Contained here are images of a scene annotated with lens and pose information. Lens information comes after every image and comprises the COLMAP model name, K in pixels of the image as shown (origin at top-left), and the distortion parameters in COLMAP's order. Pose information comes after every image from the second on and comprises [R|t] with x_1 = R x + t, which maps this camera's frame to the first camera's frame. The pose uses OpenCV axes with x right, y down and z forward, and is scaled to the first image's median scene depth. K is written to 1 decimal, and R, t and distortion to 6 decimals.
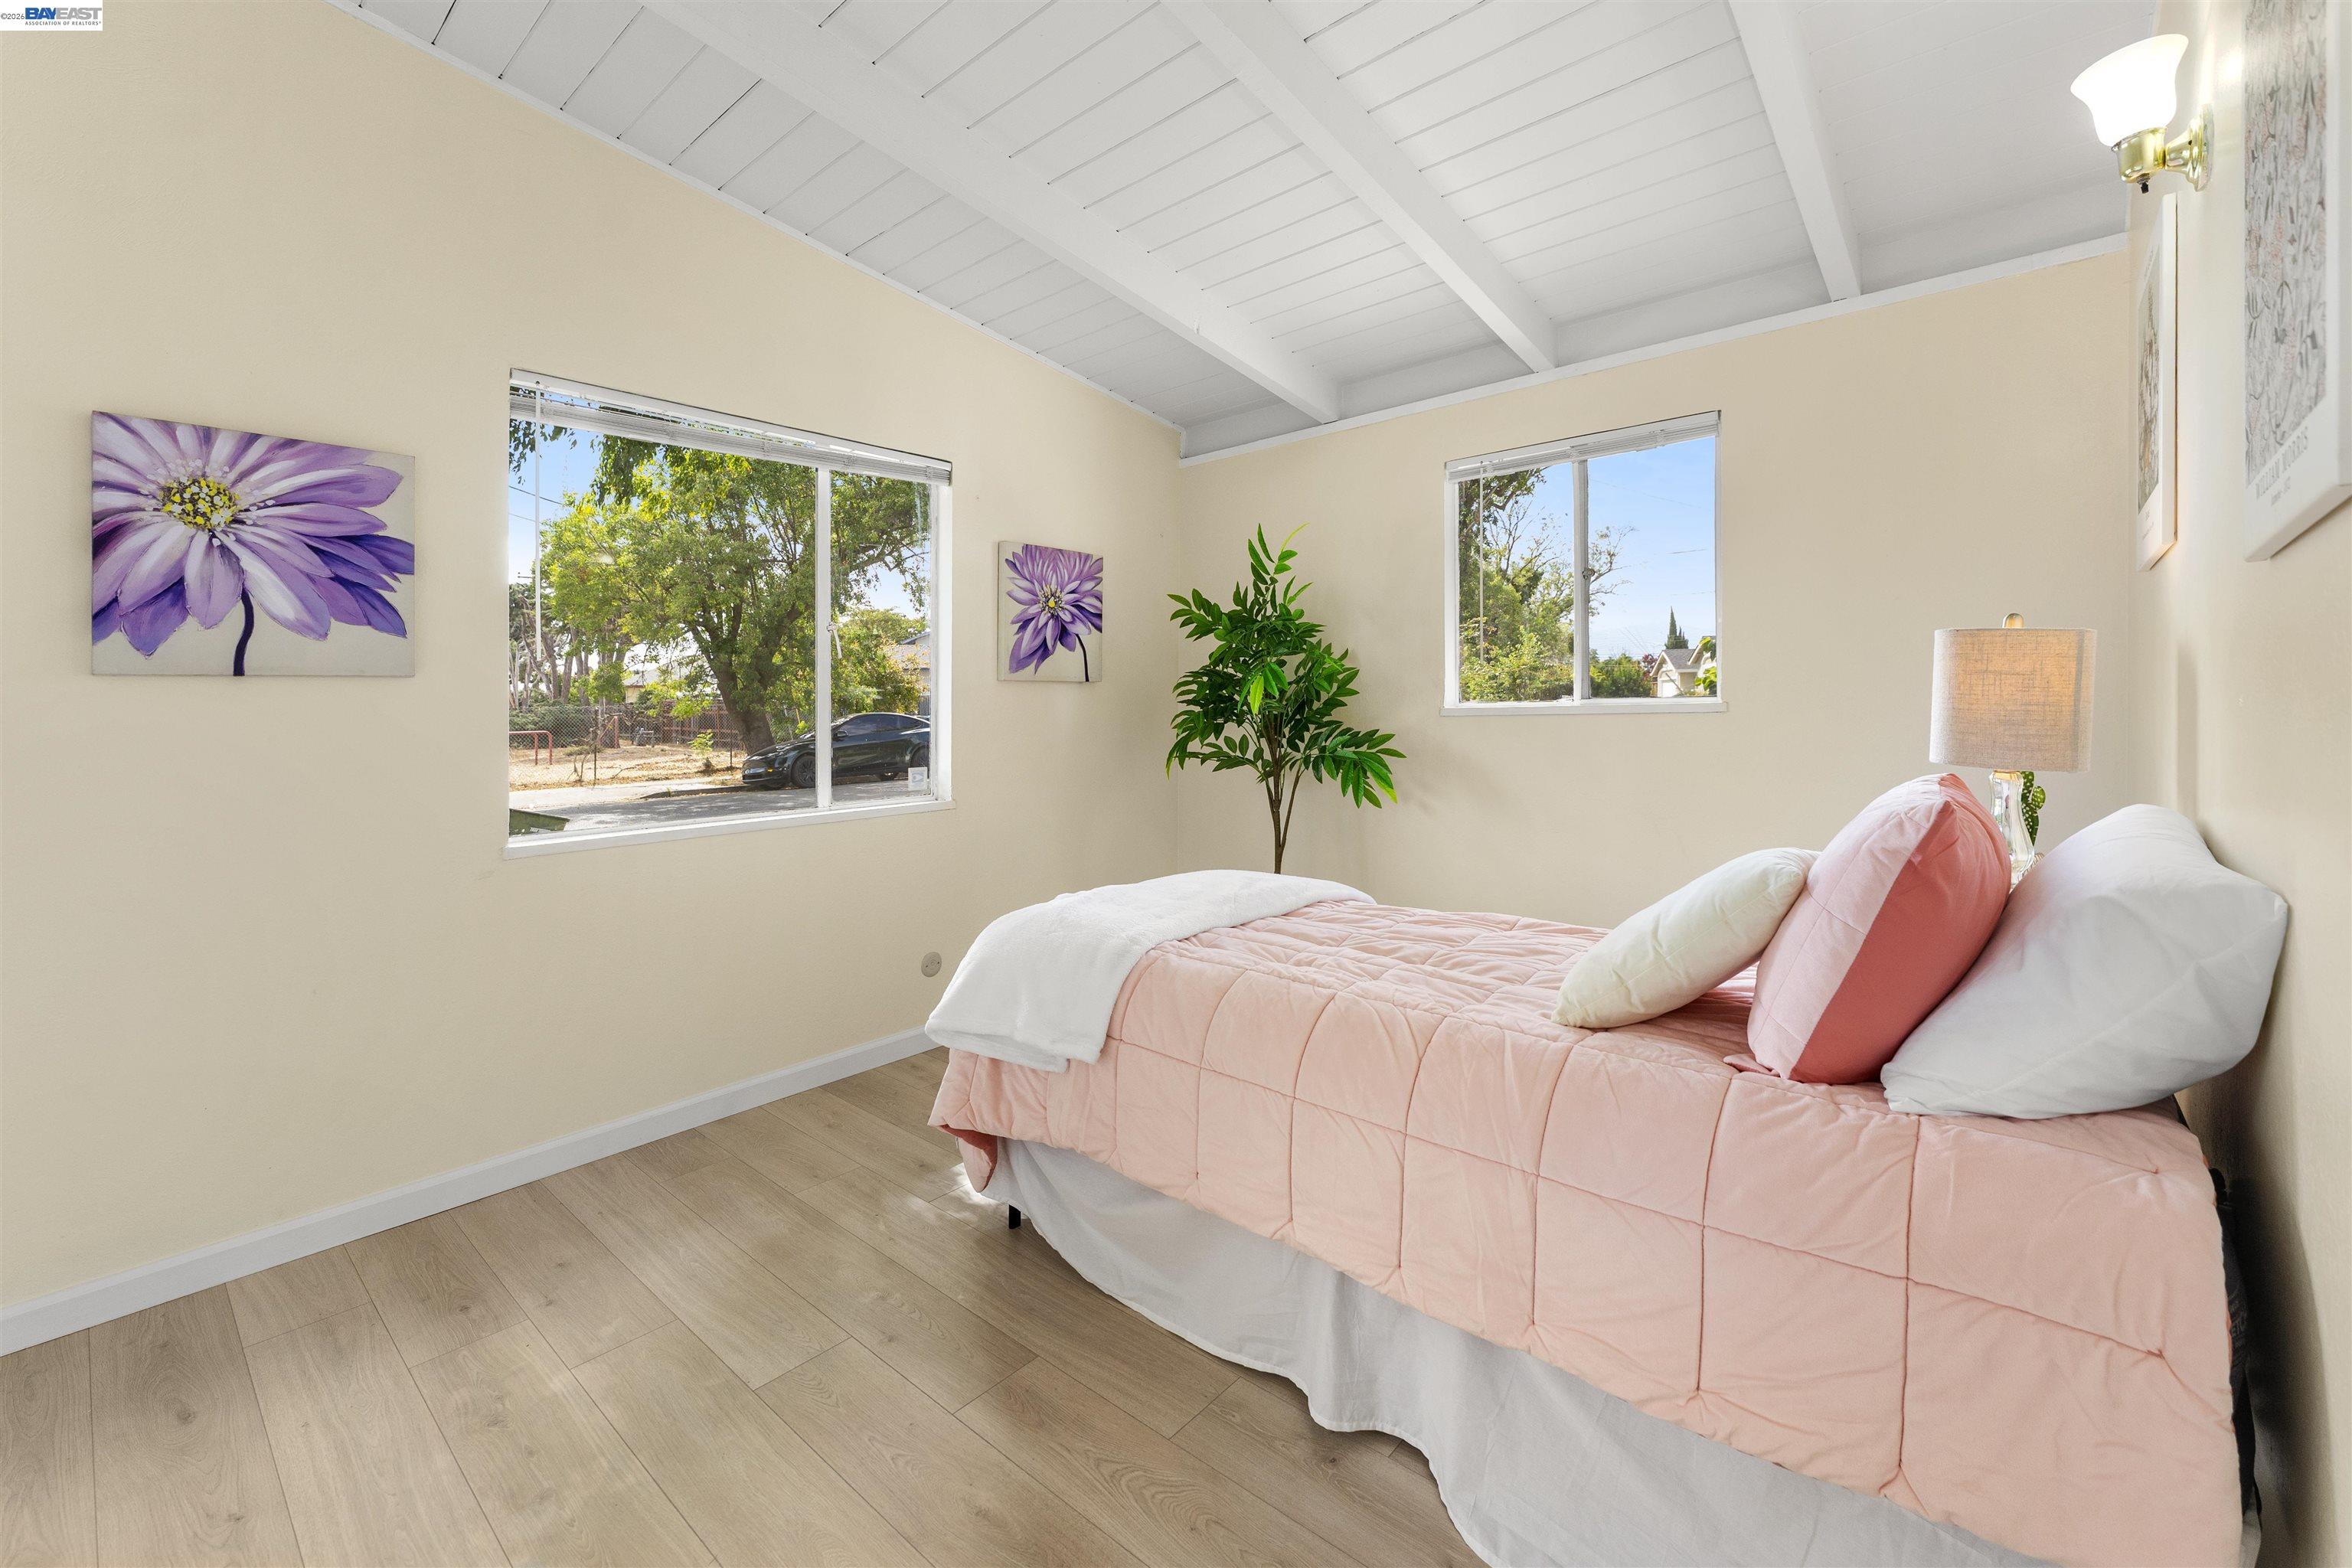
lens RADIAL K [[963.7, 0, 1172.7], [0, 963.7, 738.7], [0, 0, 1]] dist [-0.000669, -0.000060]
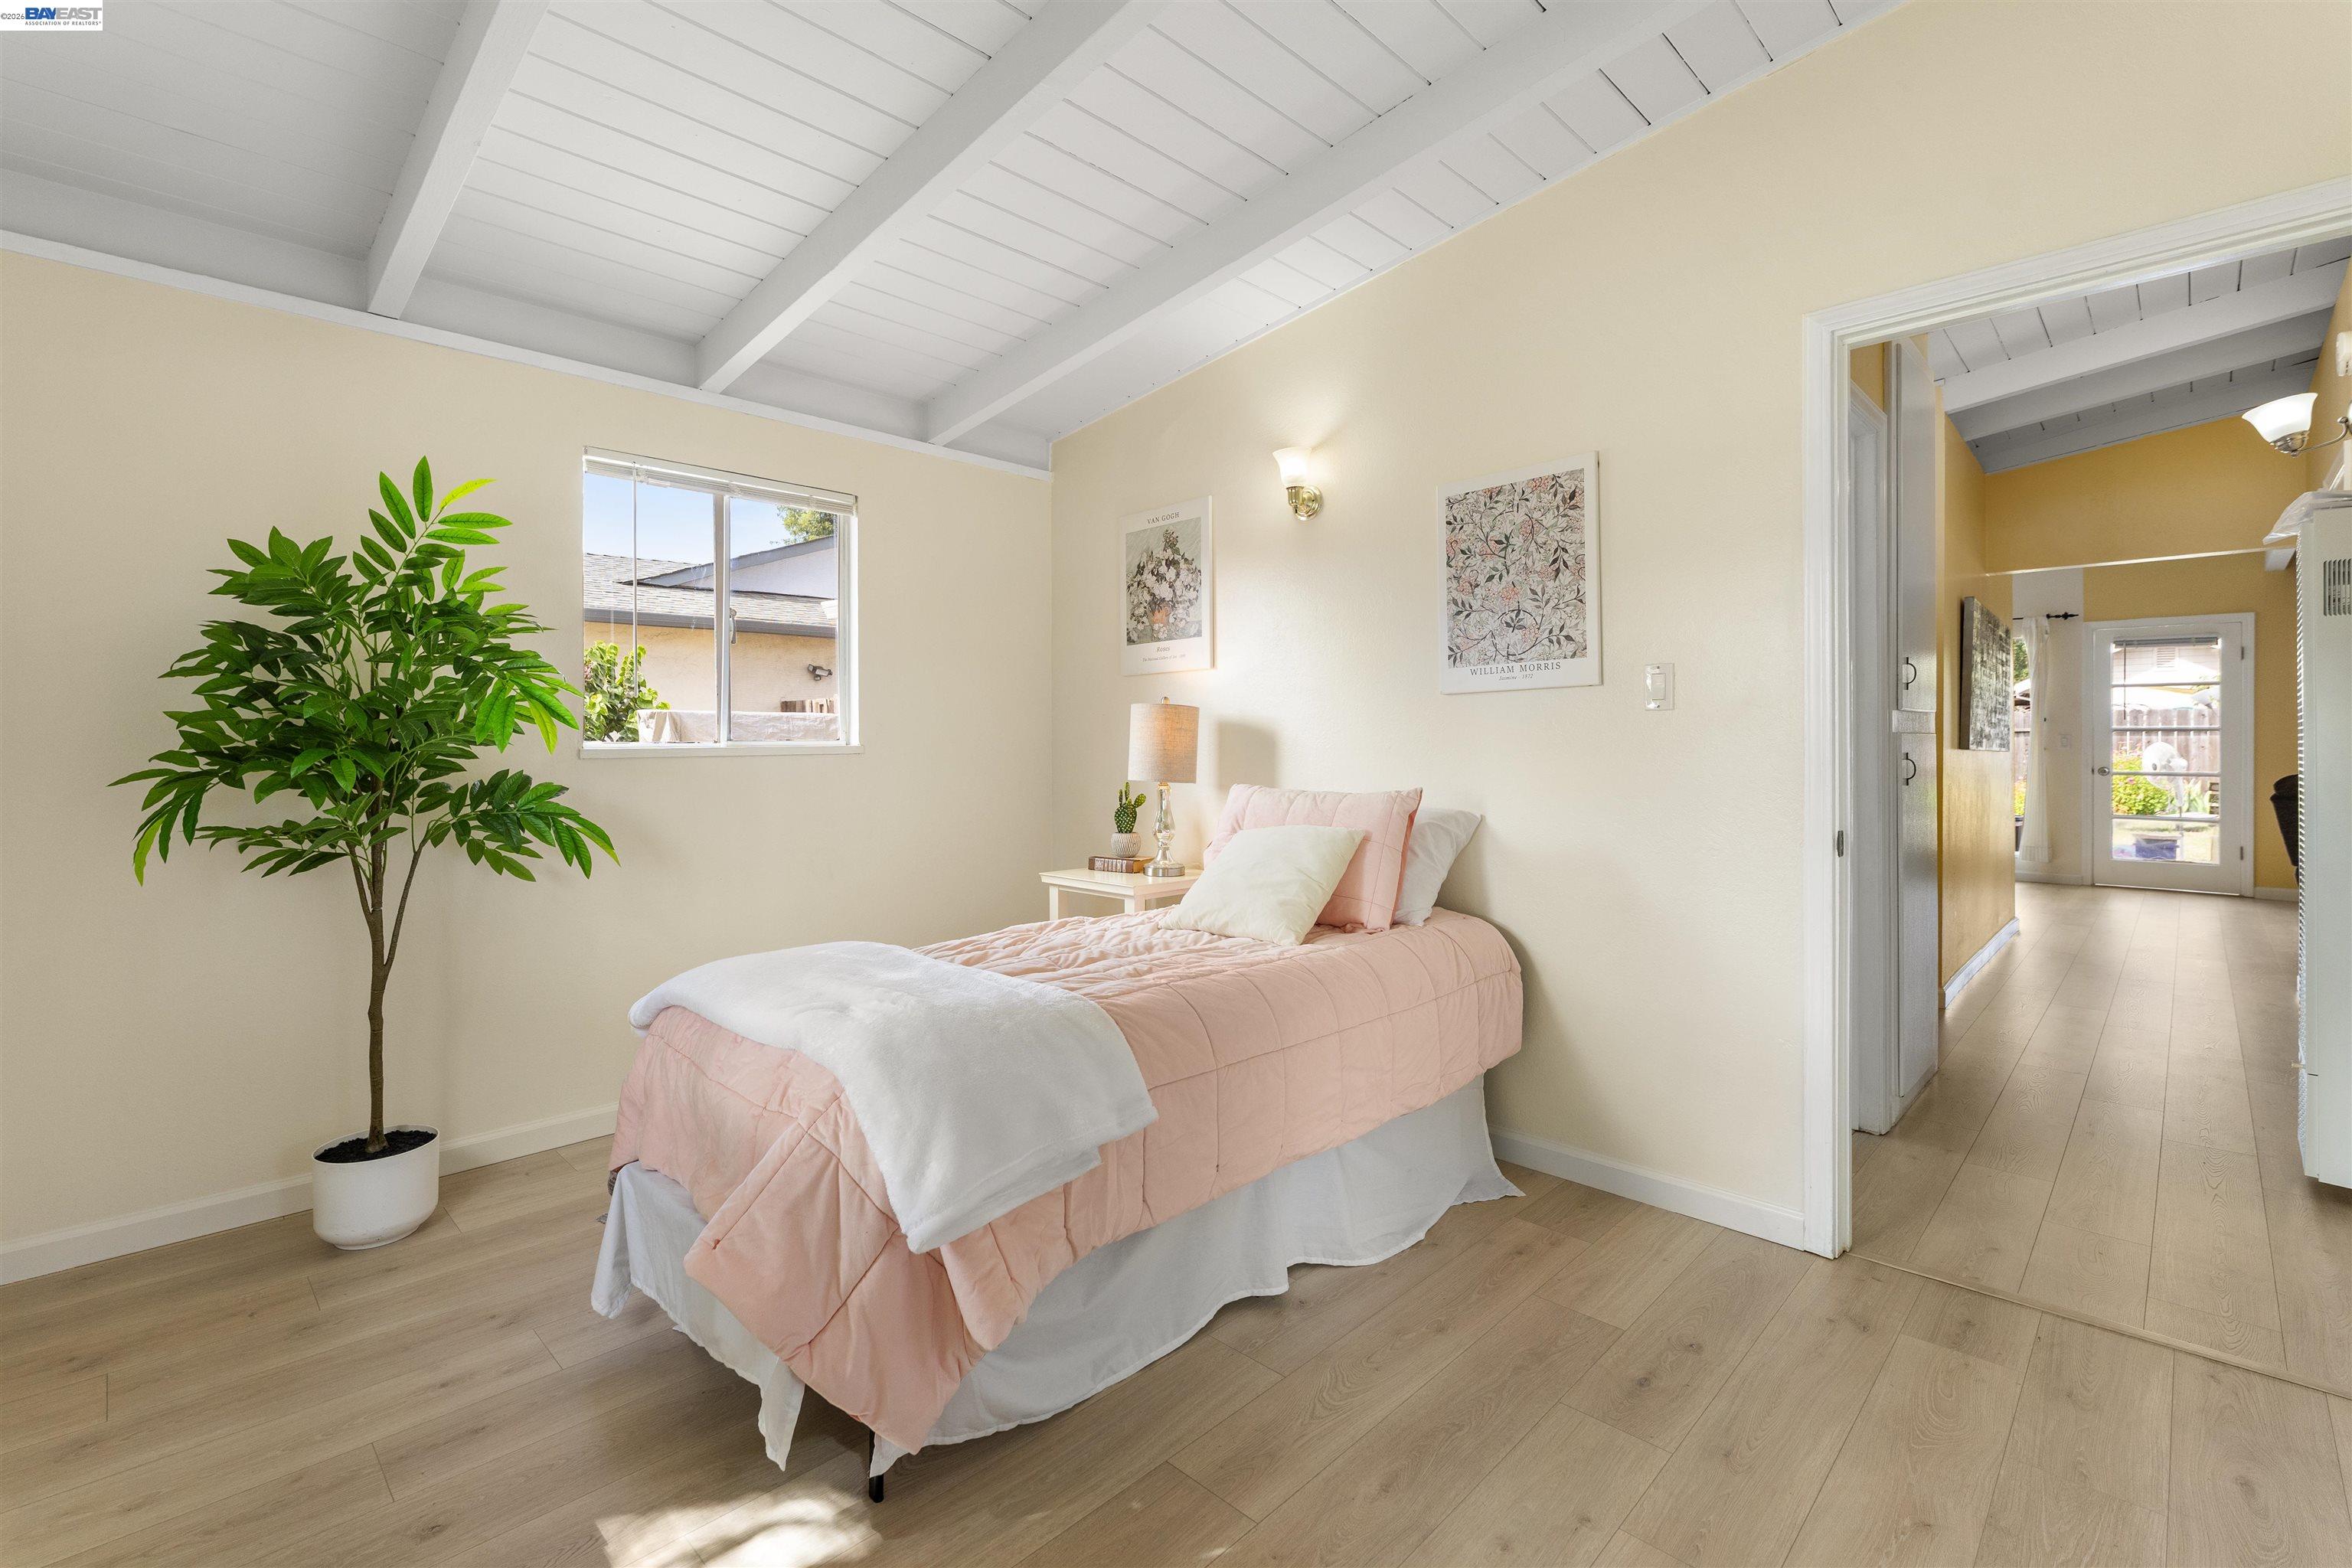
lens RADIAL K [[989.6, 0, 1172.3], [0, 989.6, 757.2], [0, 0, 1]] dist [0.000889, 0.000033]
pose [[0.093887, -0.007337, 0.995556, -0.989899], [0.030322, 0.999530, 0.004507, -0.021037], [-0.995121, 0.029765, 0.094066, 0.831015]]
